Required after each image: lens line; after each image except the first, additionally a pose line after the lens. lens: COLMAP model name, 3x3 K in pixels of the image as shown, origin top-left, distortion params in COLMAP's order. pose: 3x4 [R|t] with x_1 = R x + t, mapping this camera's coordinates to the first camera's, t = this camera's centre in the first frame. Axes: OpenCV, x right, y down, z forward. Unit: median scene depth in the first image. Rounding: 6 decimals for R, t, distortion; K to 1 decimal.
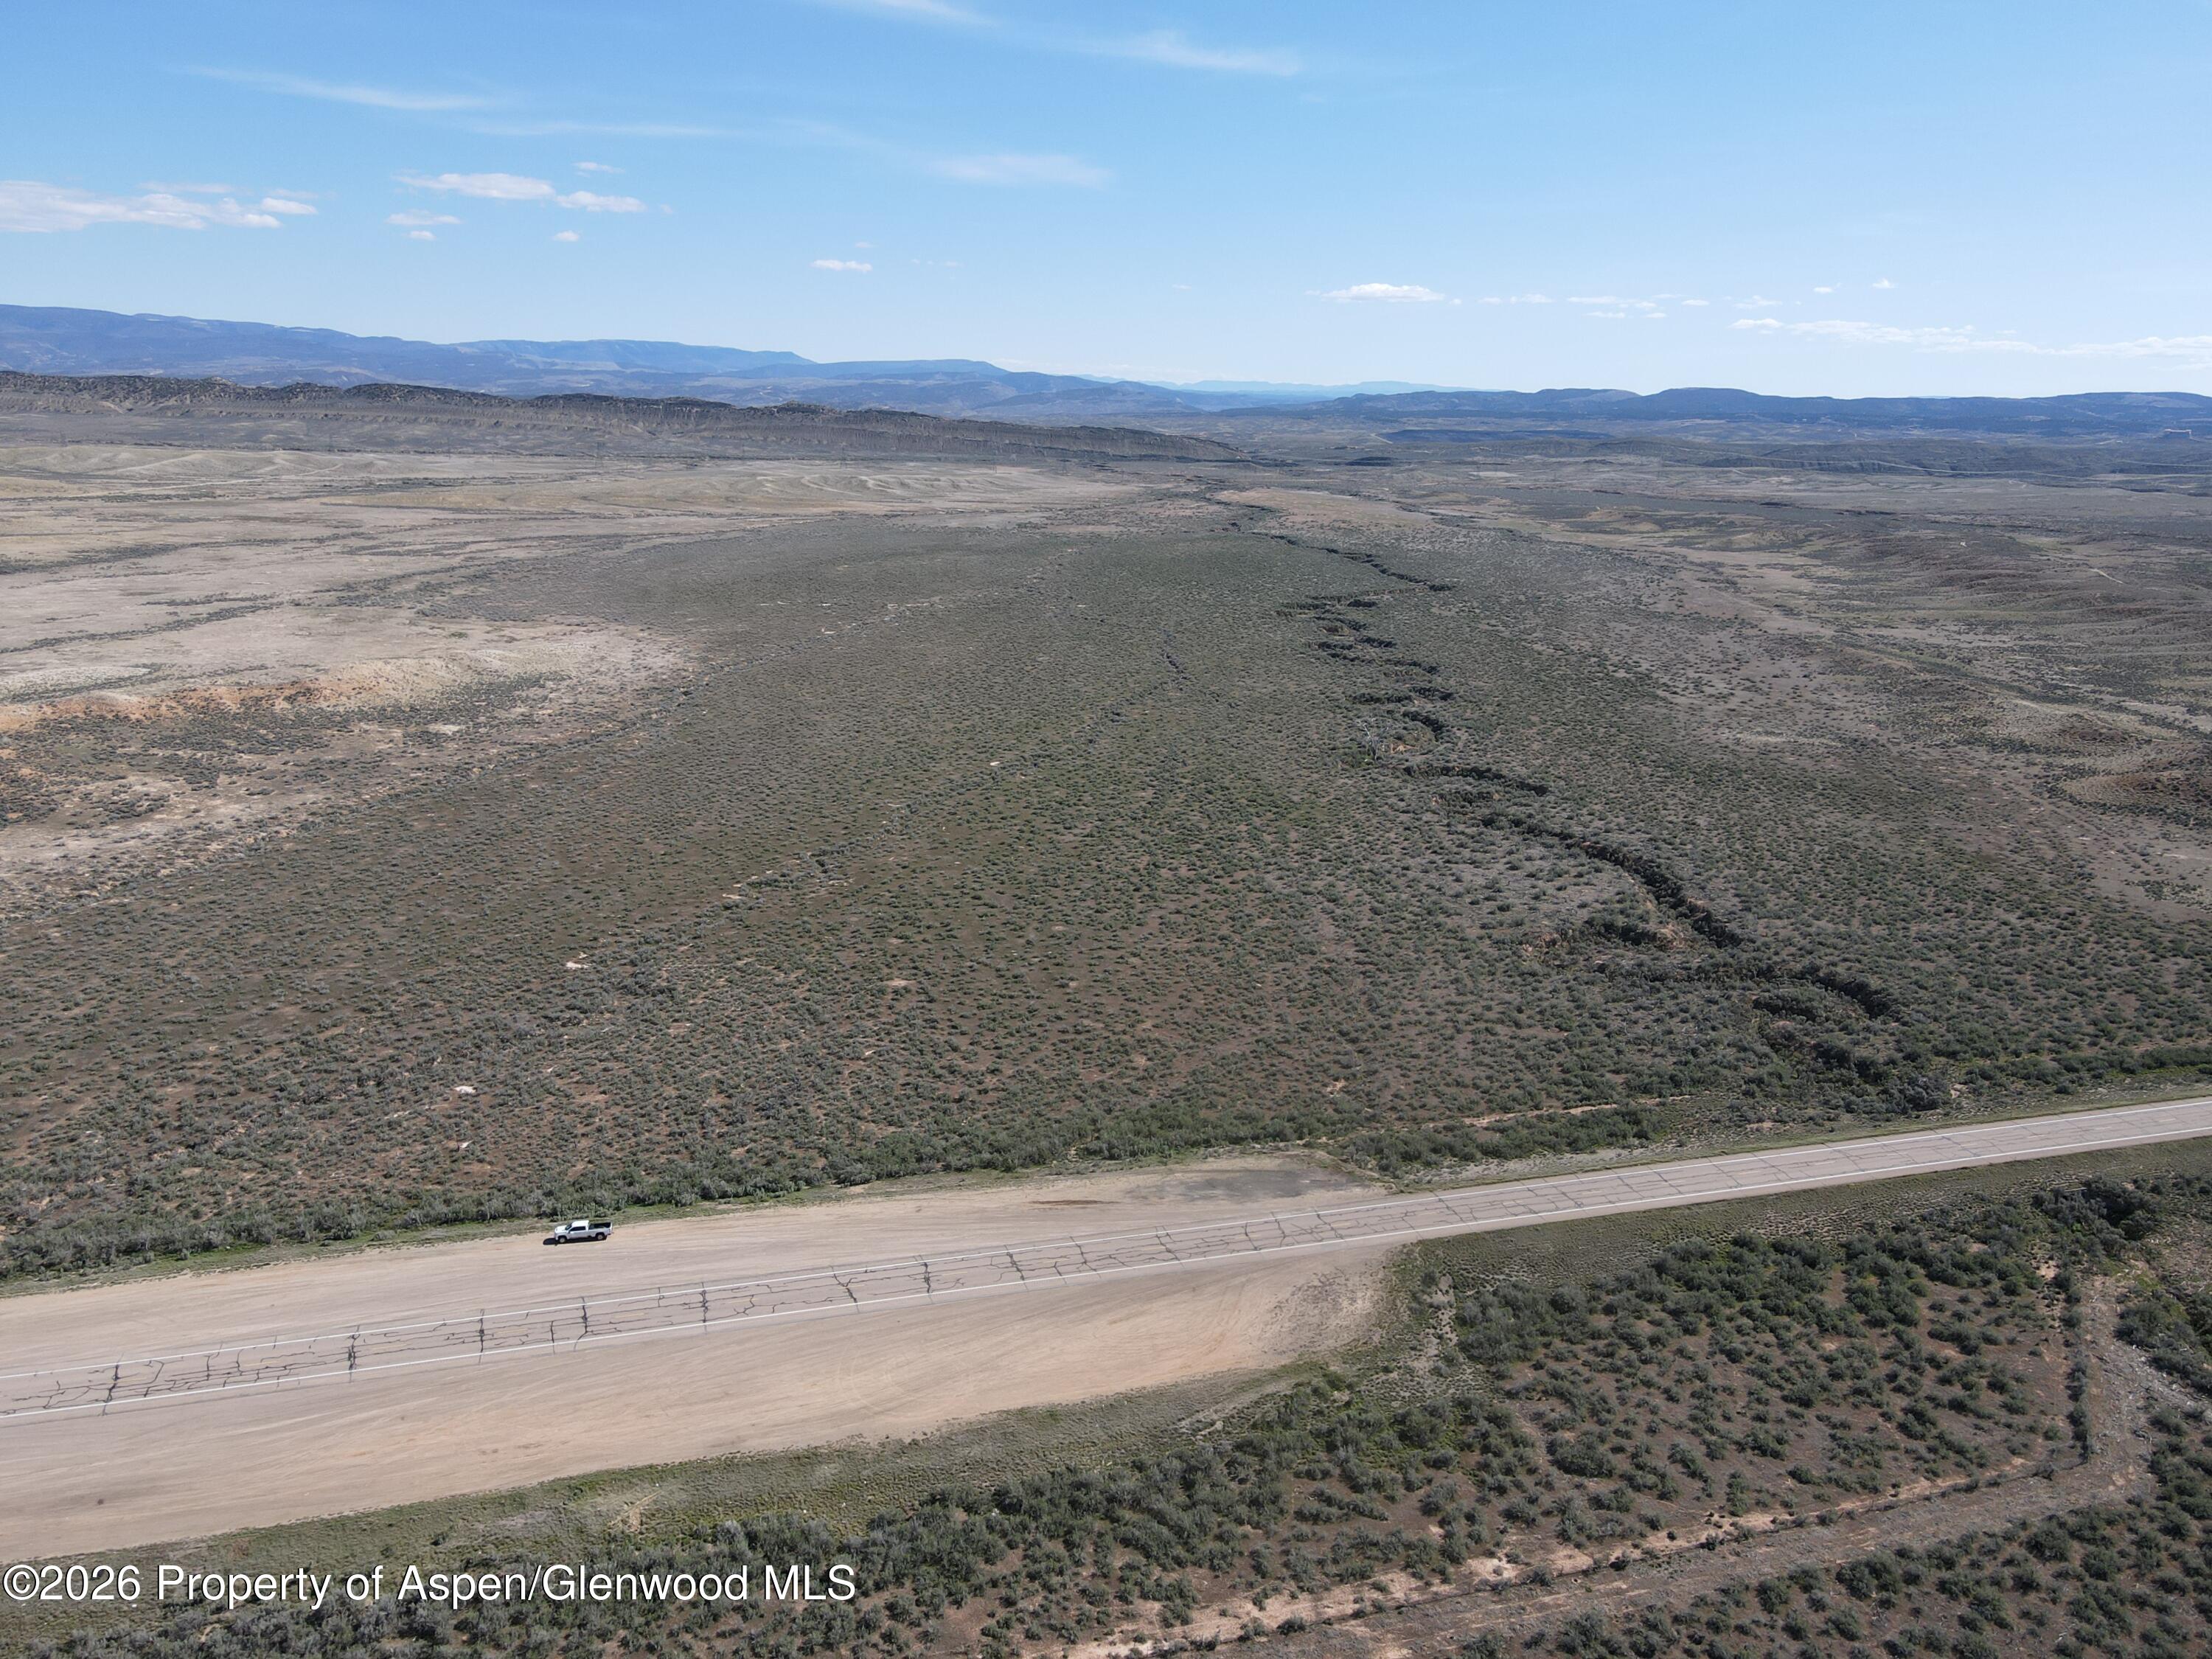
lens RADIAL K [[1665.6, 0, 1111.4], [0, 1665.6, 841.6], [0, 0, 1]] dist [-0.001911, 0.032390]
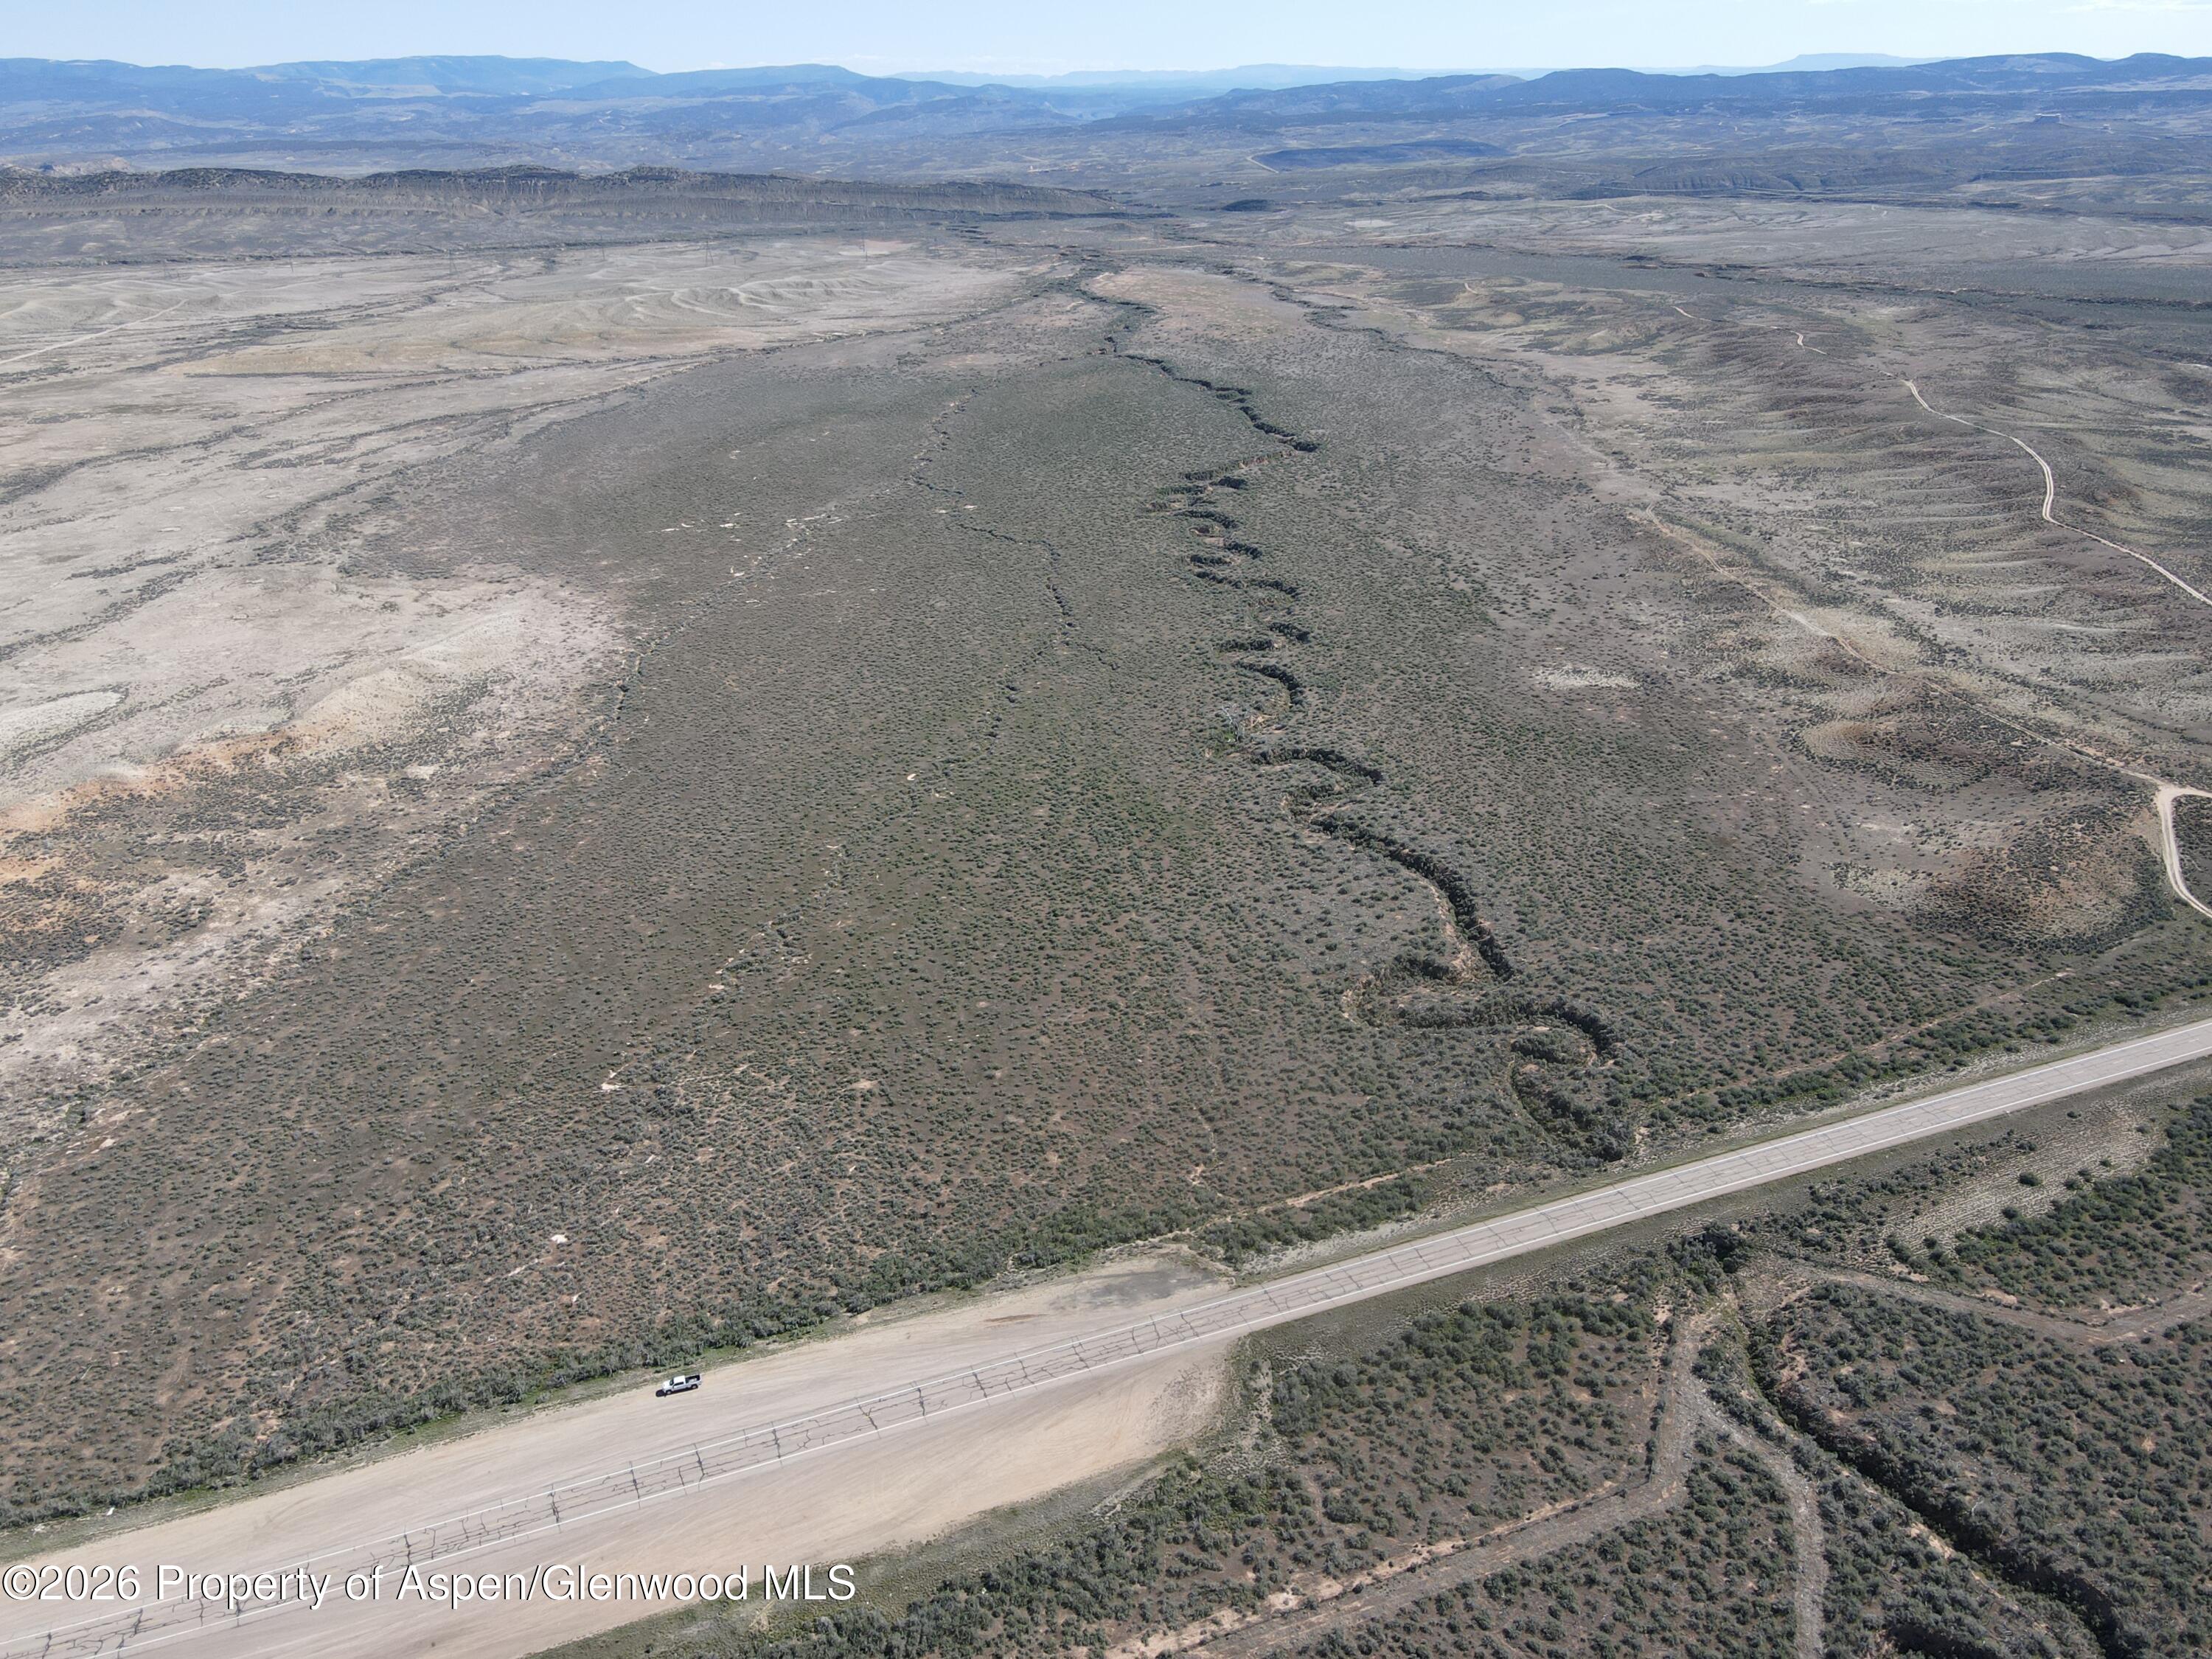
lens RADIAL K [[1665.6, 0, 1123.7], [0, 1665.6, 837.1], [0, 0, 1]] dist [-0.001911, 0.032390]
pose [[0.996014, -0.067257, 0.058582, 0.011119], [0.056902, 0.984930, 0.163328, -0.308146], [-0.068684, -0.159343, 0.984831, -0.265431]]
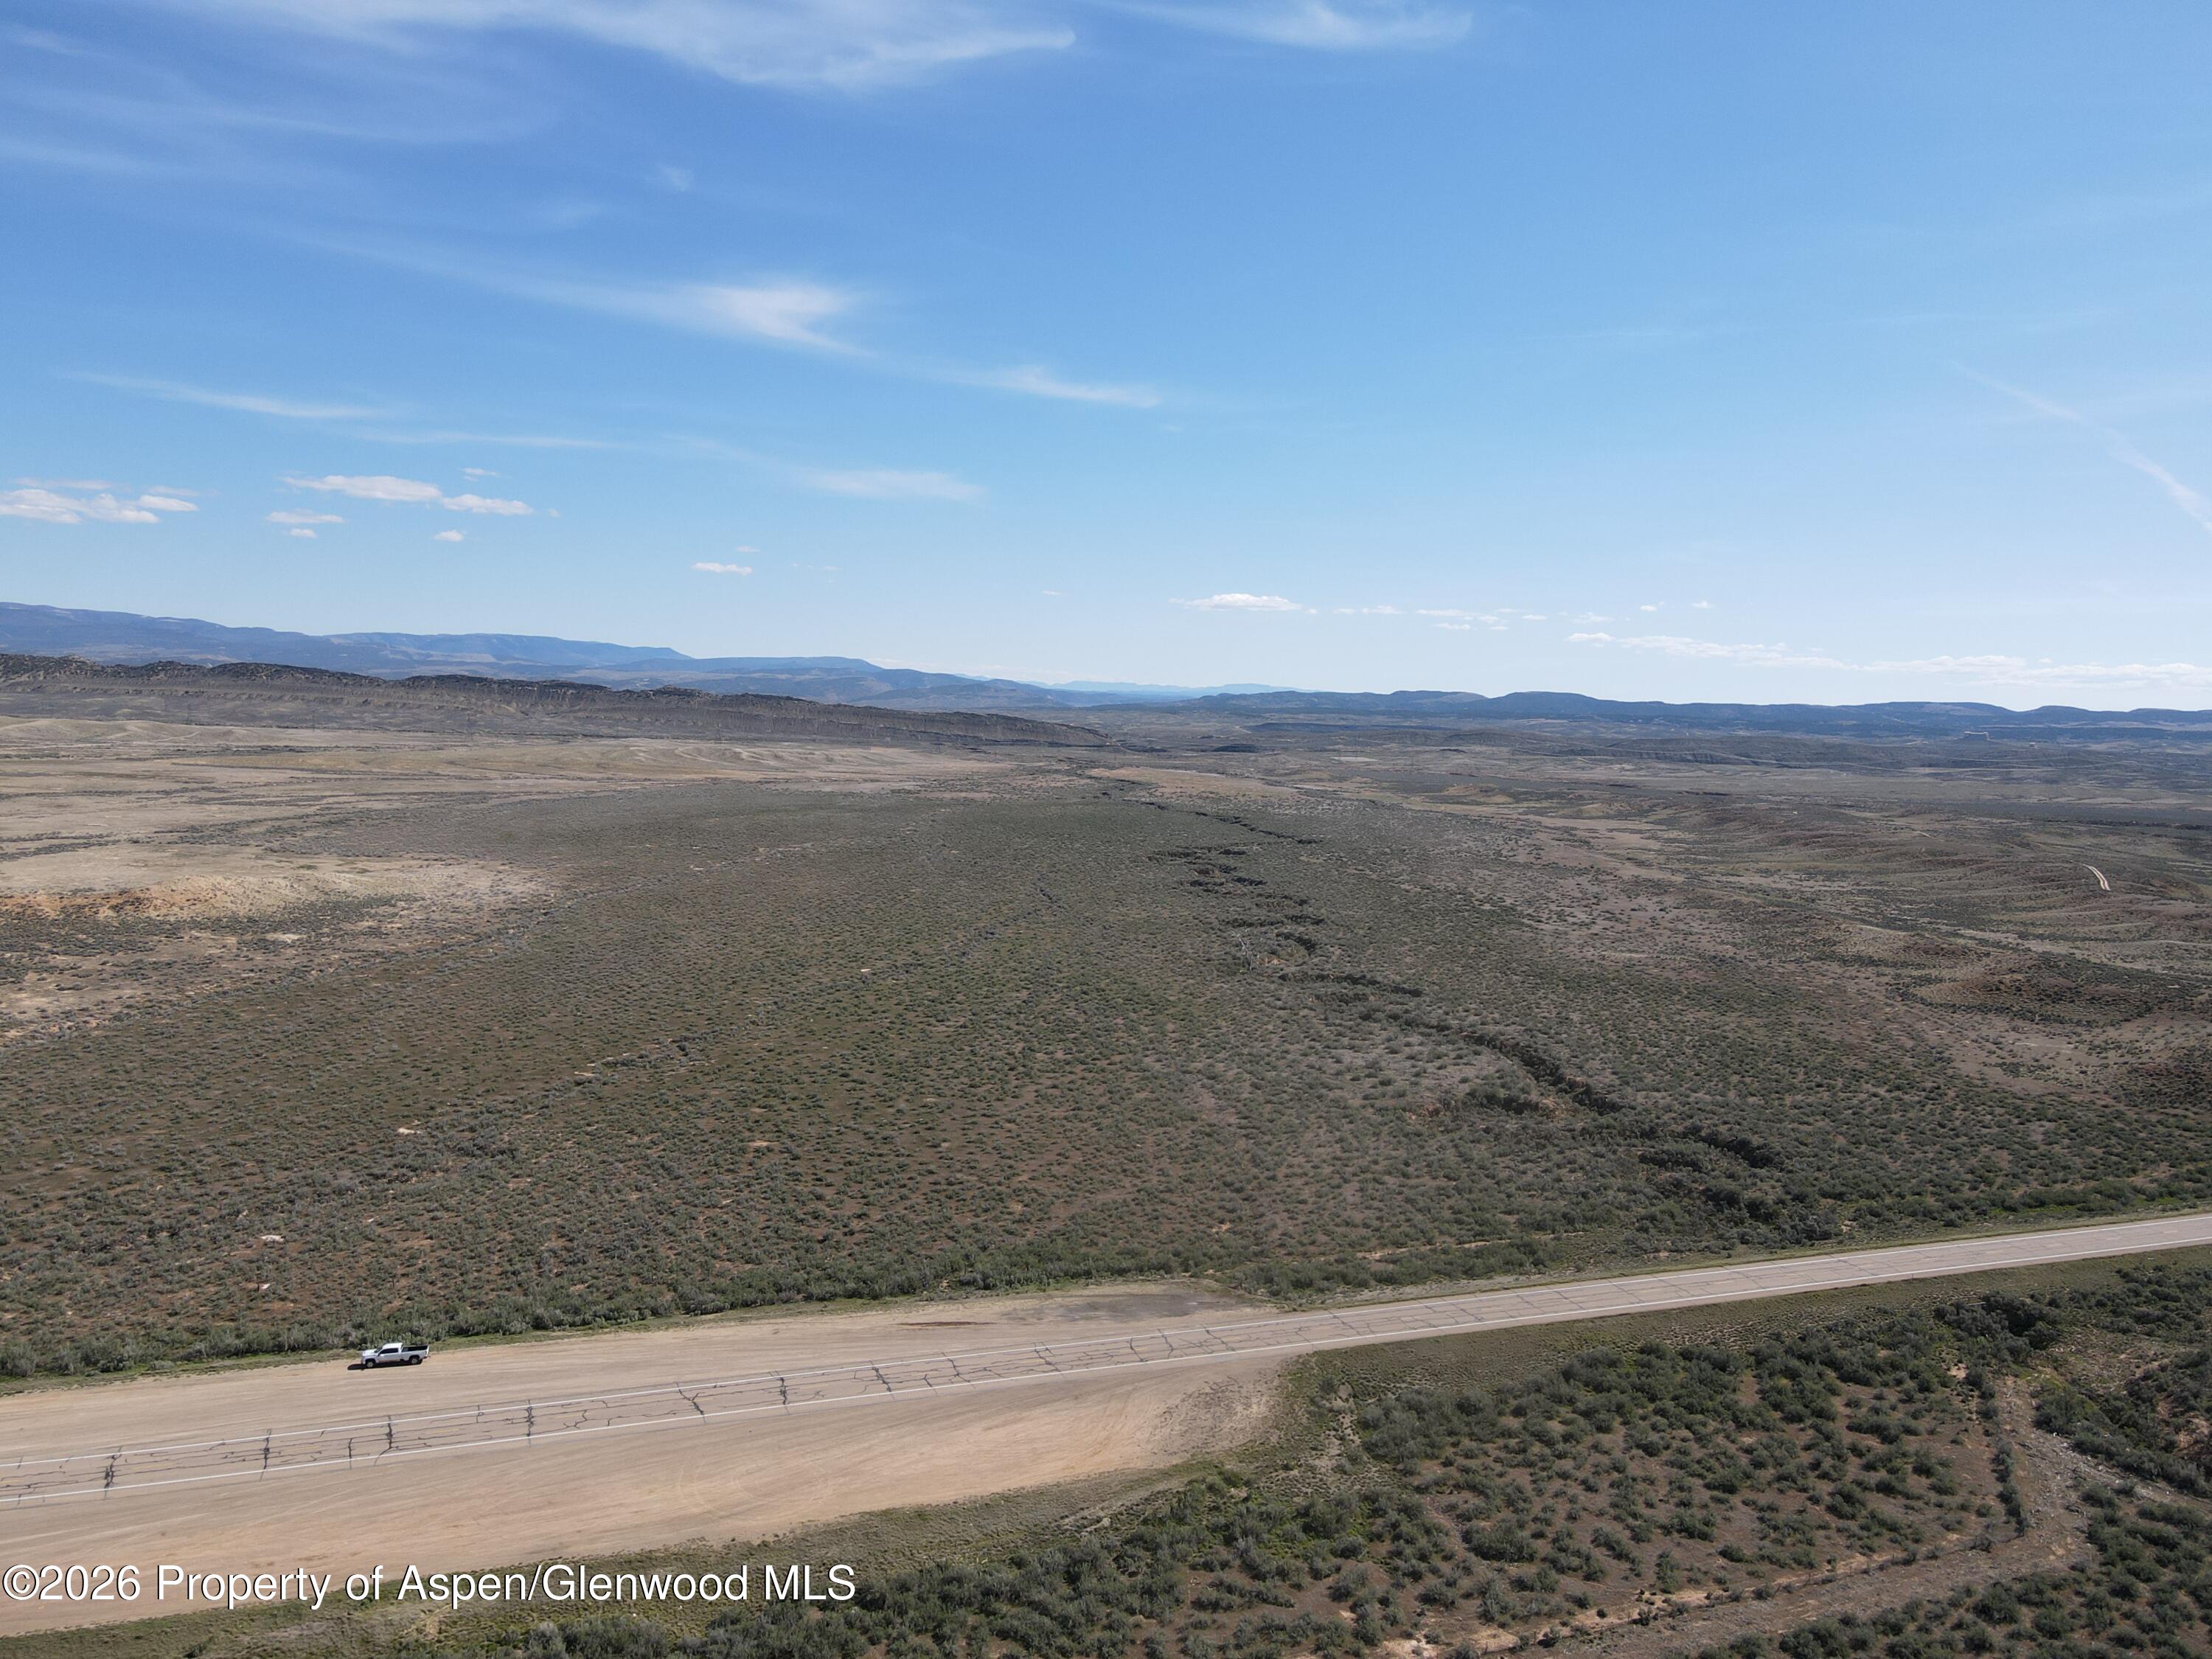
lens RADIAL K [[1665.6, 0, 1117.8], [0, 1665.6, 823.5], [0, 0, 1]] dist [-0.001911, 0.032390]
pose [[0.996763, 0.005033, 0.080241, -0.002028], [0.009847, 0.982883, -0.183966, 0.082349], [-0.079794, 0.184161, 0.979652, 0.024338]]
